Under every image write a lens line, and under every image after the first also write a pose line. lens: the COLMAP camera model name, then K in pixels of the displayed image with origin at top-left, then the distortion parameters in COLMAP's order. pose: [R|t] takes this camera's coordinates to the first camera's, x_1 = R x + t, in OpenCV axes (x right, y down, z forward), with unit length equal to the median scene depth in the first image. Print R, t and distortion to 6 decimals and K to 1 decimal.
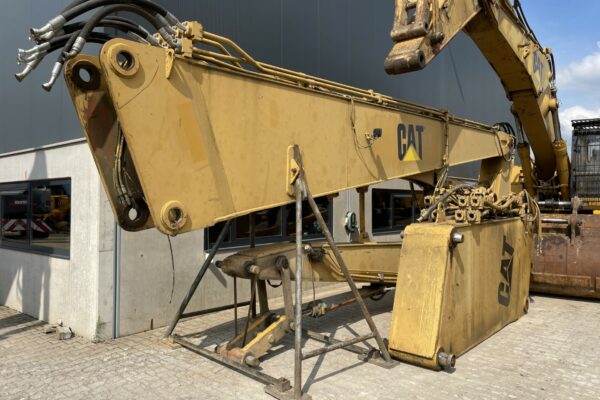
lens RADIAL K [[452.9, 0, 300.0], [0, 452.9, 200.0], [0, 0, 1]] dist [0.082062, -0.107438]
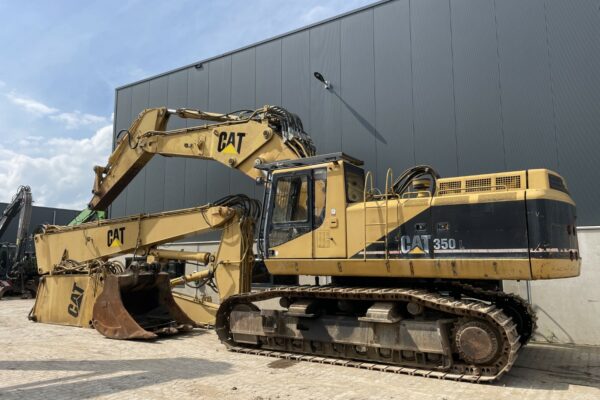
lens RADIAL K [[452.9, 0, 299.6], [0, 452.9, 192.9], [0, 0, 1]] dist [0.084112, -0.111446]
pose [[0.127940, -0.152845, -0.979933, 3.017255], [0.013430, 0.988230, -0.152386, 0.005711], [0.991691, 0.006336, 0.128487, 1.933491]]
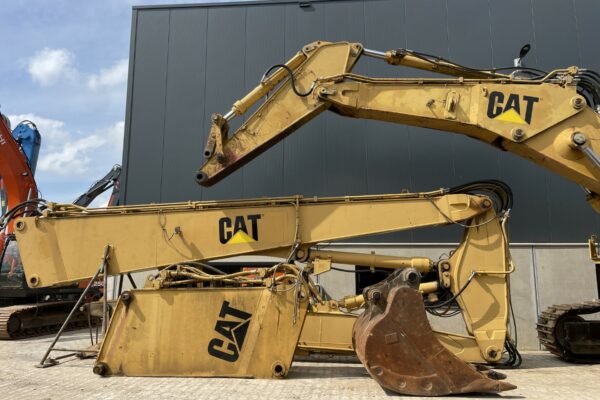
lens RADIAL K [[452.9, 0, 300.0], [0, 452.9, 200.0], [0, 0, 1]] dist [0.082062, -0.107438]
pose [[0.570714, -0.137817, -0.809501, 1.770082], [0.001397, 0.985977, -0.166877, 0.014082], [0.821148, 0.094108, 0.562903, 0.480774]]
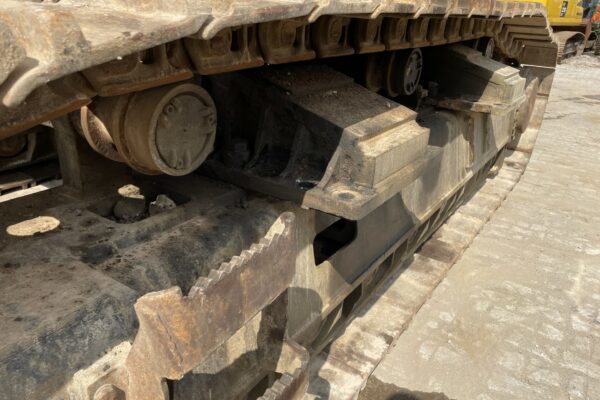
lens RADIAL K [[452.9, 0, 300.0], [0, 452.9, 200.0], [0, 0, 1]] dist [0.082062, -0.107438]
pose [[0.993095, -0.000877, 0.117311, 1.435932], [-0.045704, 0.918071, 0.393773, 0.095179], [-0.108045, -0.396416, 0.911691, 1.916836]]
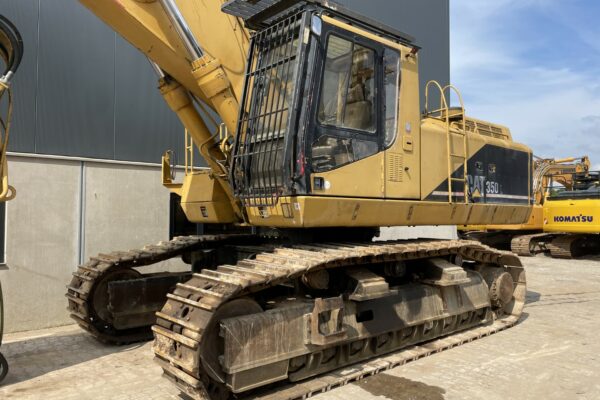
lens RADIAL K [[452.9, 0, 300.0], [0, 452.9, 200.0], [0, 0, 1]] dist [0.082062, -0.107438]
pose [[0.986510, -0.007460, -0.163531, 1.508046], [0.002956, 0.999610, -0.027770, 0.019823], [0.163675, 0.026912, 0.986147, 1.275493]]
